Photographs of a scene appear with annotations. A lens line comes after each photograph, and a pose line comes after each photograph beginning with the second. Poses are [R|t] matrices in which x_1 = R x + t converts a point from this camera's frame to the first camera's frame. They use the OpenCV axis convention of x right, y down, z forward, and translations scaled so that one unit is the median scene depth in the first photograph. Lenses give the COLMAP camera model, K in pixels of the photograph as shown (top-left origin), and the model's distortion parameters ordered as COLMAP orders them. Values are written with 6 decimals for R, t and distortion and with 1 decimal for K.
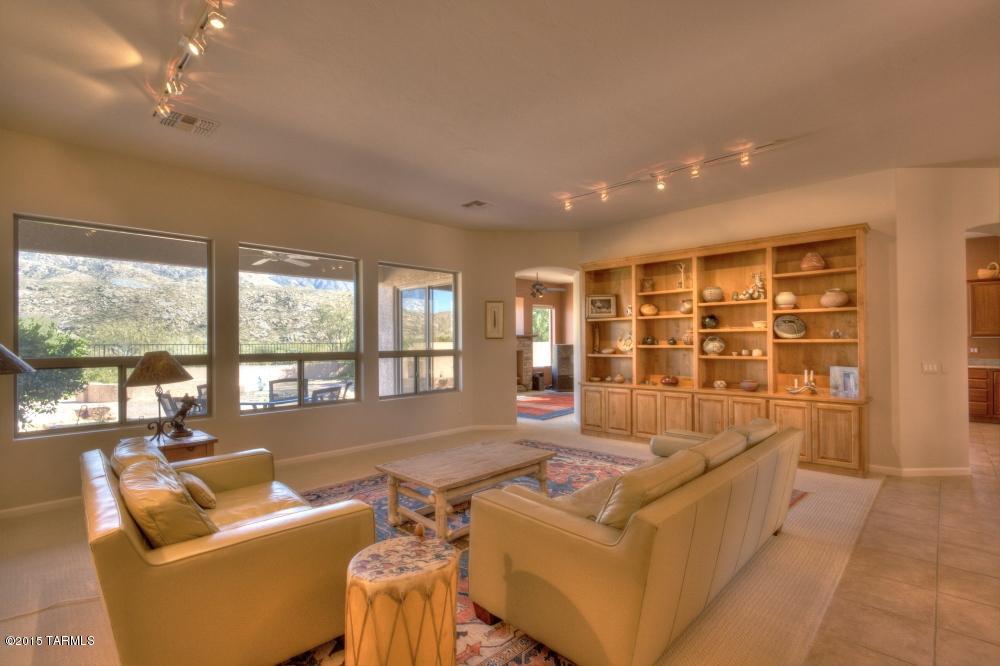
lens RADIAL K [[462.5, 0, 506.7], [0, 462.5, 337.1], [0, 0, 1]] dist [-0.014525, 0.001419]
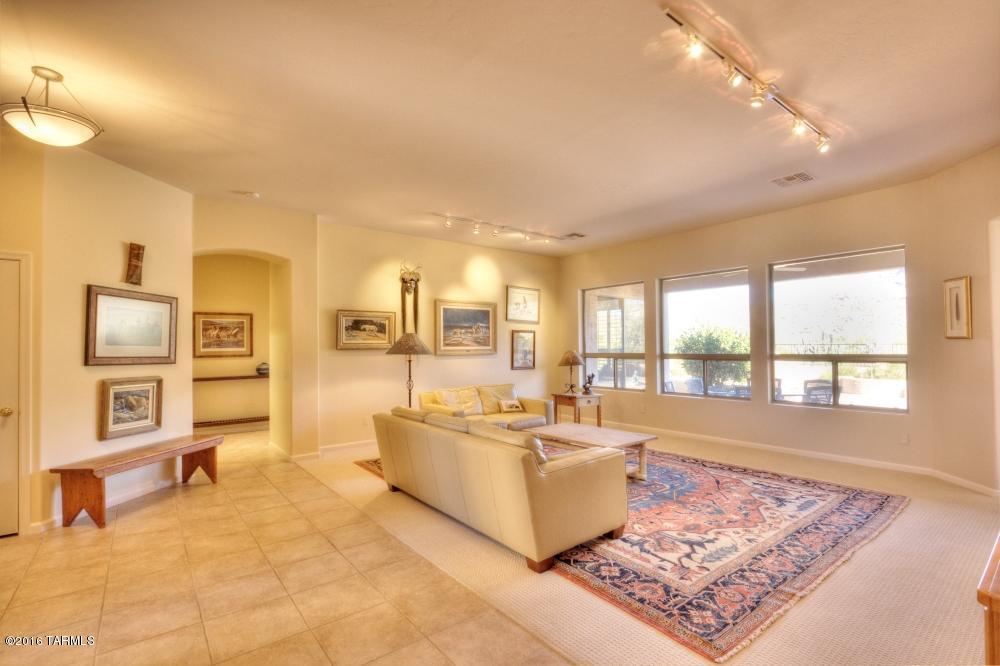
lens RADIAL K [[462.5, 0, 506.7], [0, 462.5, 337.1], [0, 0, 1]] dist [-0.014525, 0.001419]
pose [[-0.134437, -0.012766, -0.990840, 0.854985], [0.018197, 0.999717, -0.015349, -0.000661], [0.990755, -0.020094, -0.134167, 0.625597]]
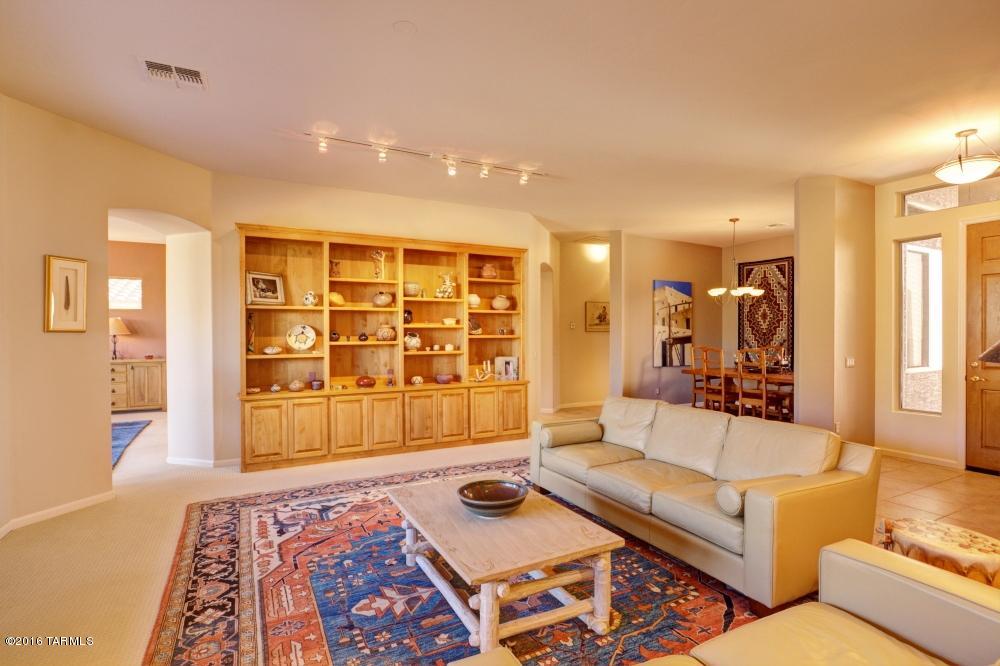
lens RADIAL K [[496.6, 0, 500.0], [0, 496.6, 333.0], [0, 0, 1]] dist [-0.001023, 0.000002]
pose [[0.318134, 0.007594, 0.948015, -0.504947], [-0.007850, 0.999955, -0.005376, 0.004822], [-0.948013, -0.005731, 0.318179, 0.495062]]
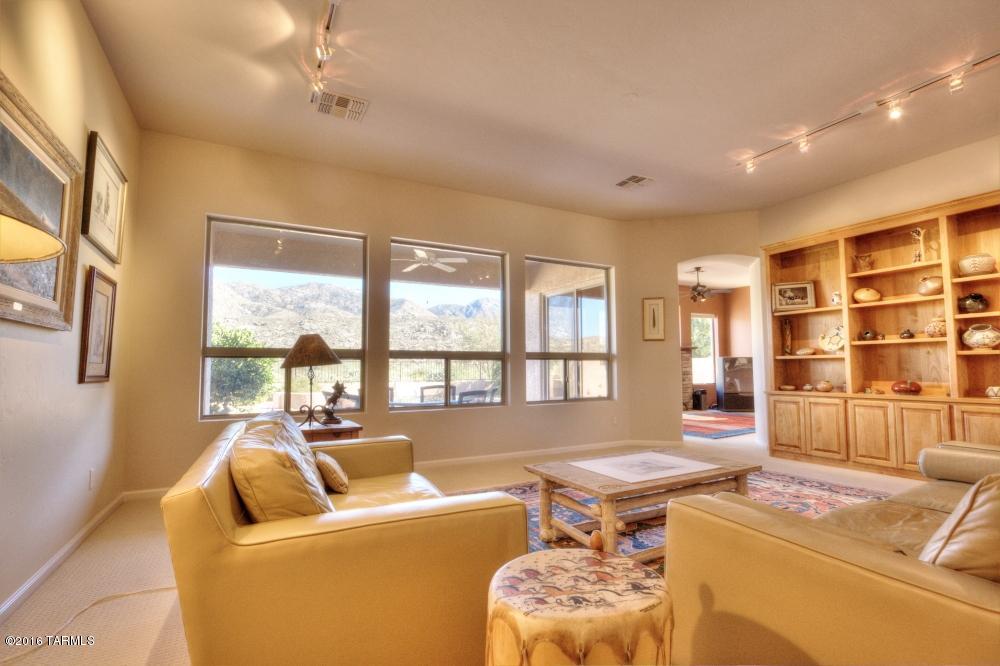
lens RADIAL K [[462.5, 0, 506.7], [0, 462.5, 337.1], [0, 0, 1]] dist [-0.014525, 0.001419]
pose [[0.953534, -0.016894, -0.300811, -0.037885], [0.000432, 0.998502, -0.054708, 0.058068], [0.301285, 0.052036, 0.952113, 0.114971]]
